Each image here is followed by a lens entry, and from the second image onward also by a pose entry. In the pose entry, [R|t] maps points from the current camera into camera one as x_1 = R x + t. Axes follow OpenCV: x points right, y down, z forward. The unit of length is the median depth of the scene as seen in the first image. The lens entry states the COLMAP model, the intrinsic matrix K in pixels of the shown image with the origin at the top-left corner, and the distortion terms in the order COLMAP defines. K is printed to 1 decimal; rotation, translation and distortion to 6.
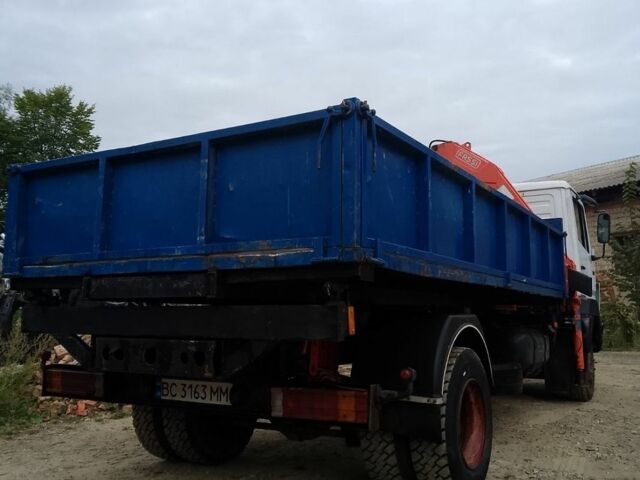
lens RADIAL K [[625.3, 0, 323.9], [0, 625.3, 239.4], [0, 0, 1]] dist [0.019721, 0.000000]
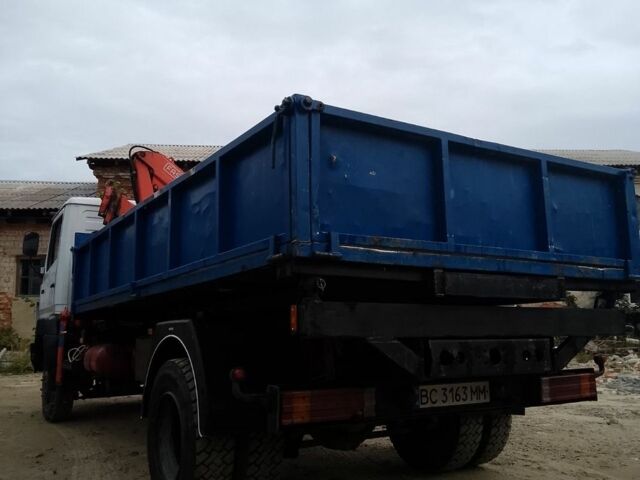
lens RADIAL K [[625.3, 0, 322.9], [0, 625.3, 239.4], [0, 0, 1]] dist [0.019721, 0.000000]
pose [[0.460134, 0.130767, 0.878167, -1.223212], [-0.092835, 0.990758, -0.098890, 0.119488], [-0.882983, -0.036022, 0.468021, 0.742573]]
